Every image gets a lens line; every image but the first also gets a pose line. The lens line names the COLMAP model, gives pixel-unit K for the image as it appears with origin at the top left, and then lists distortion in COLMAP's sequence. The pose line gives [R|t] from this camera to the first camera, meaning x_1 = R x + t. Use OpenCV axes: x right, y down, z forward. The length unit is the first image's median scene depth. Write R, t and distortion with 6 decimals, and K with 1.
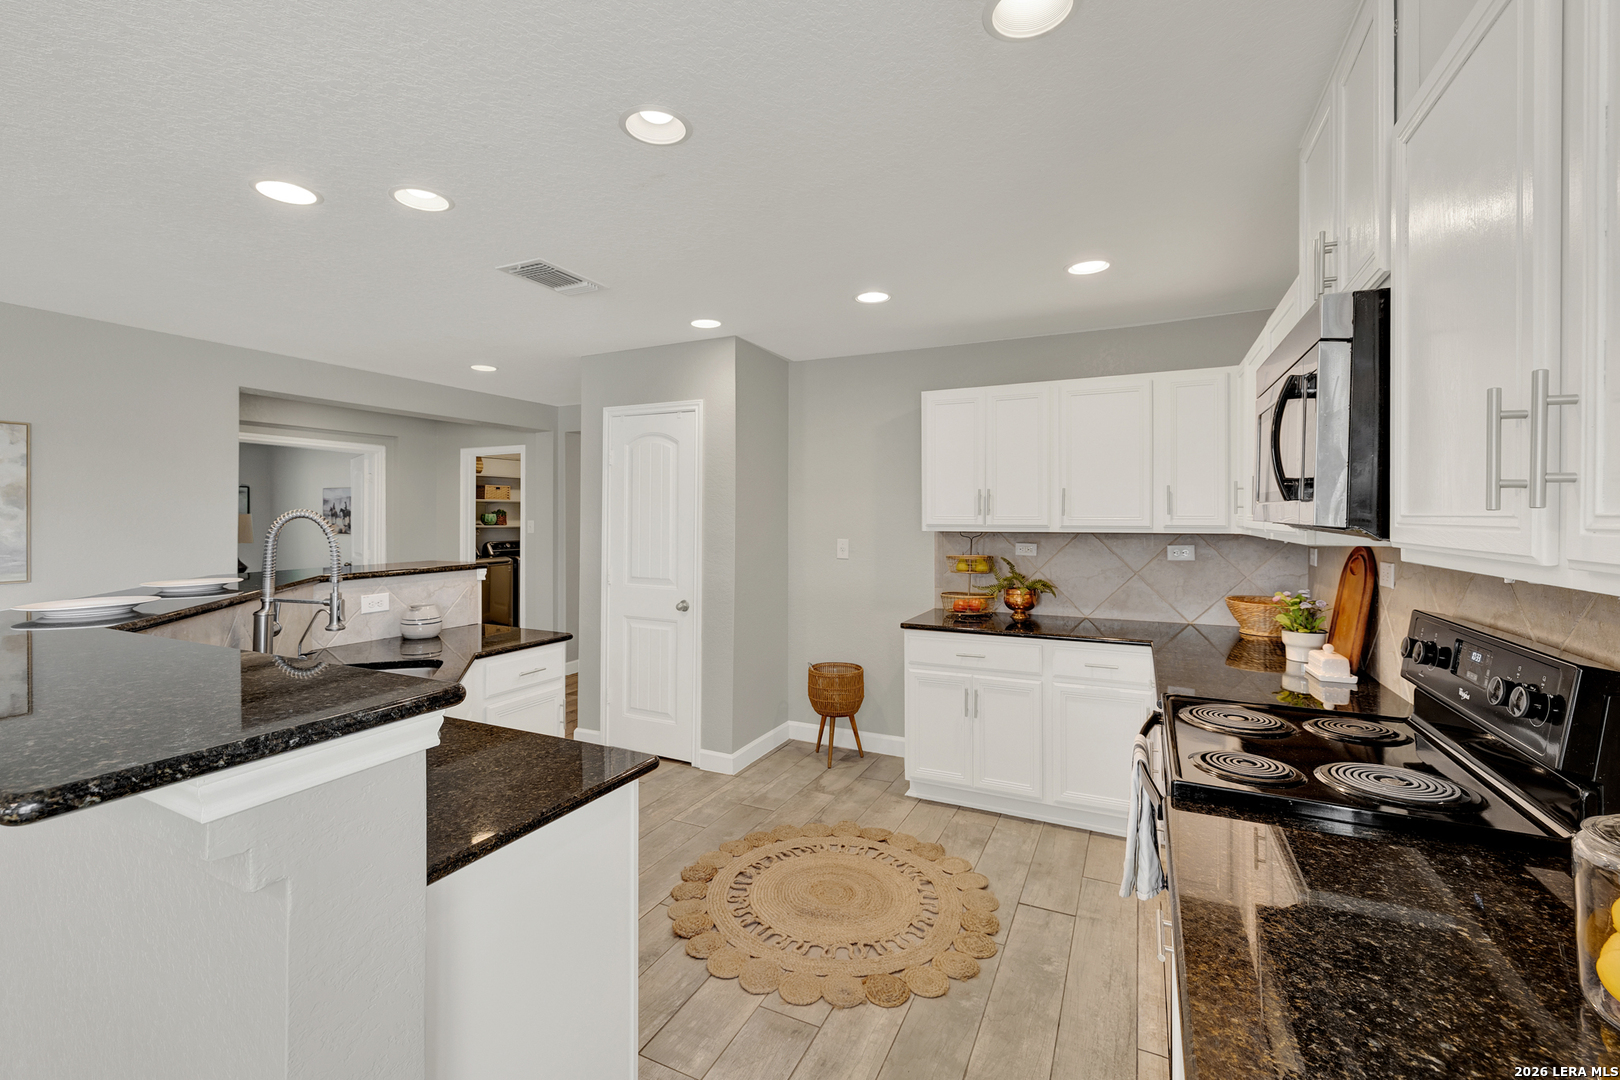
lens RADIAL K [[697.8, 0, 800.0], [0, 697.8, 525.2], [0, 0, 1]] dist [-0.021159, 0.007444]
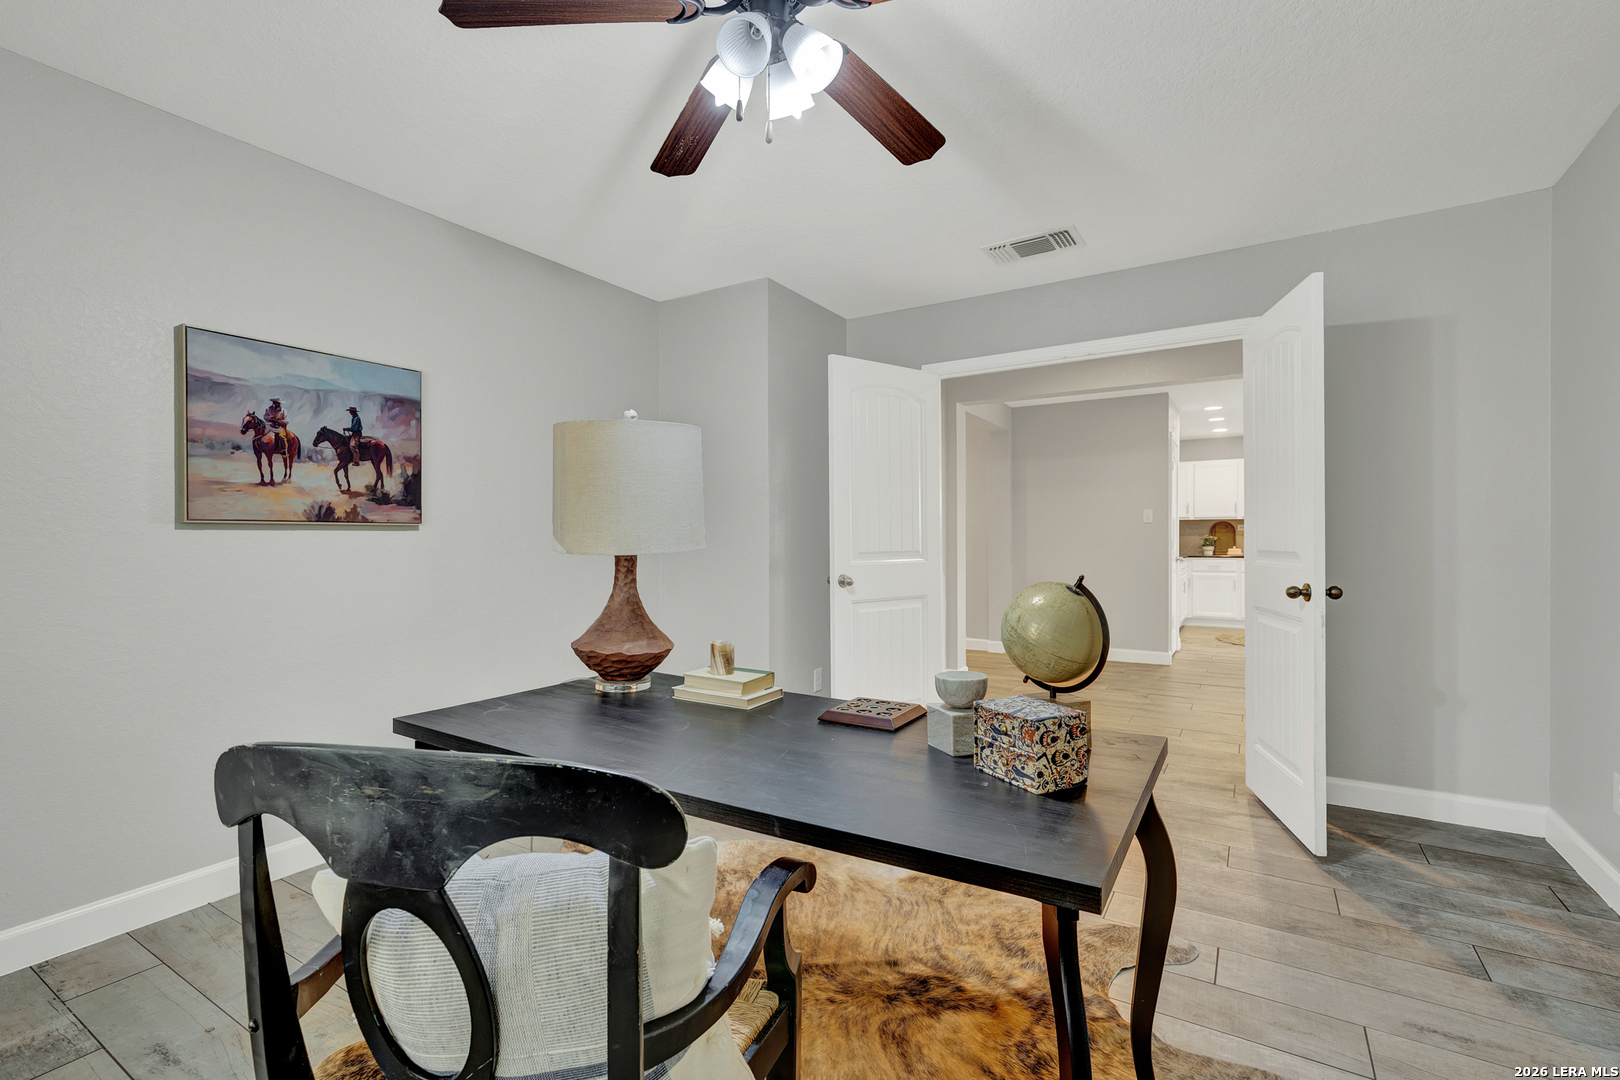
lens RADIAL K [[721.9, 0, 810.0], [0, 721.9, 540.0], [0, 0, 1]] dist [-0.000125, -0.000028]
pose [[0.094050, -0.005588, 0.995552, -2.382802], [0.018270, 0.999826, 0.003886, 0.054957], [-0.995400, 0.017823, 0.094136, 2.042403]]
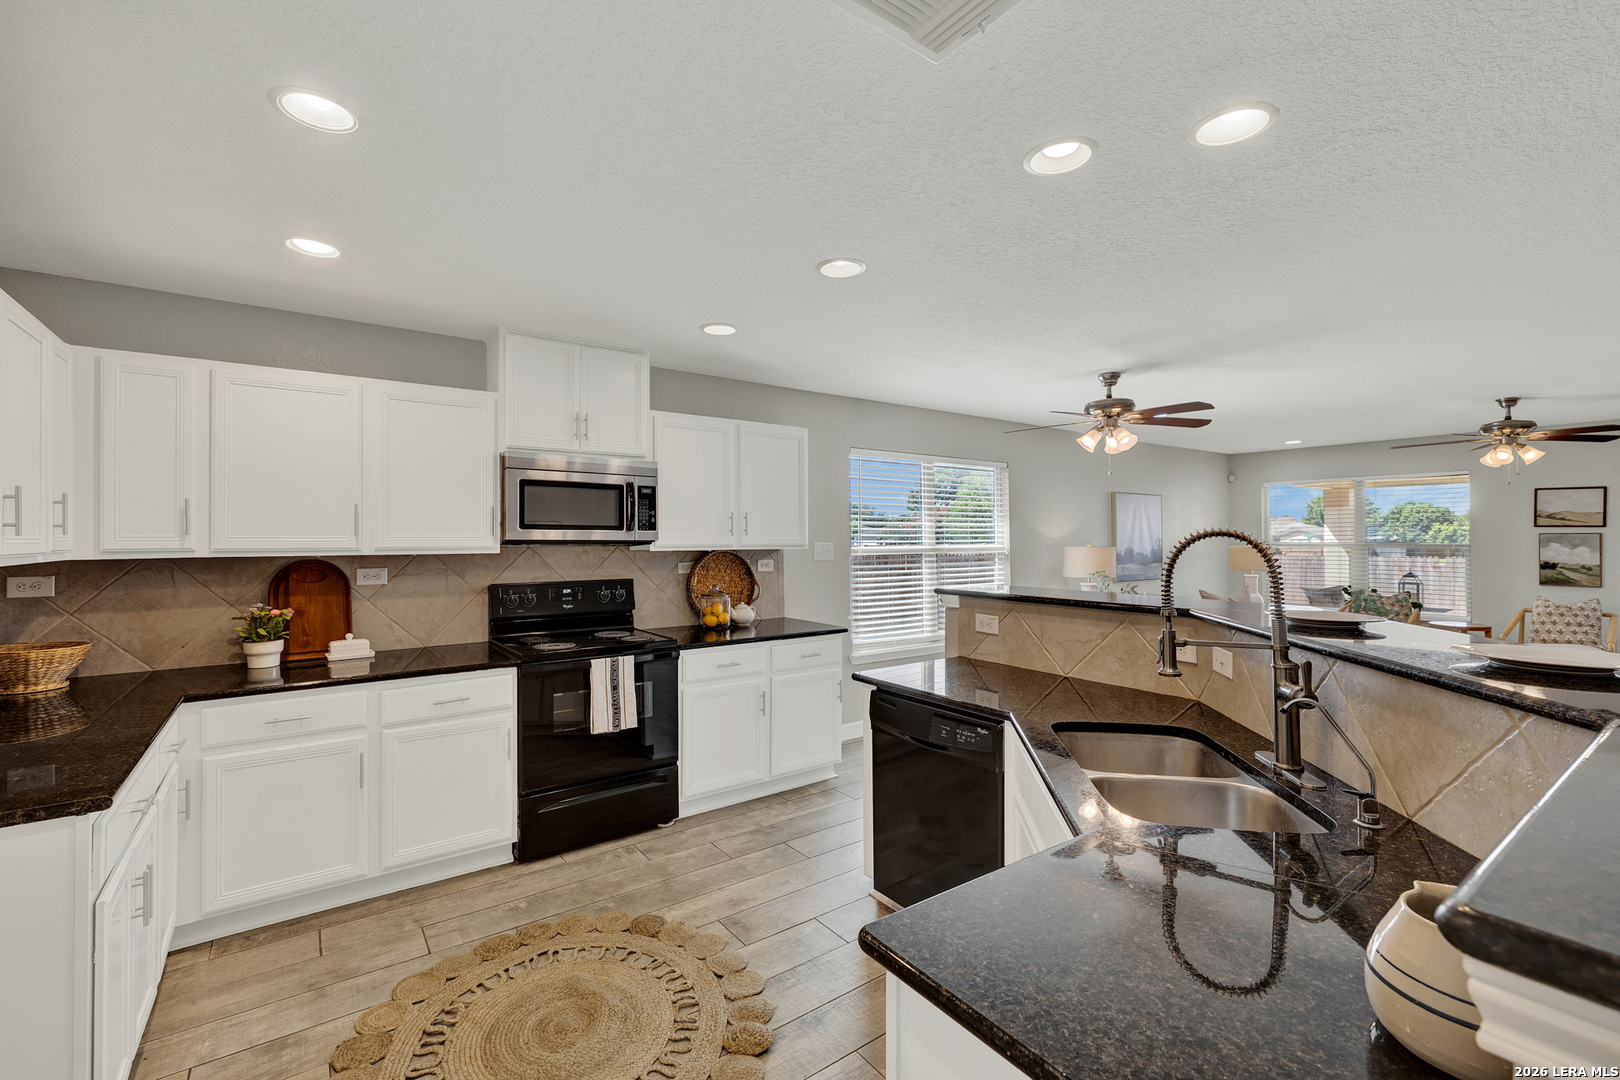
lens RADIAL K [[690.9, 0, 795.7], [0, 690.9, 532.6], [0, 0, 1]] dist [0.000861, 0.000323]
pose [[-0.883490, 0.004140, 0.468431, -0.420549], [0.006517, 0.999973, 0.003454, -0.013068], [-0.468404, 0.006105, -0.883493, 1.207920]]
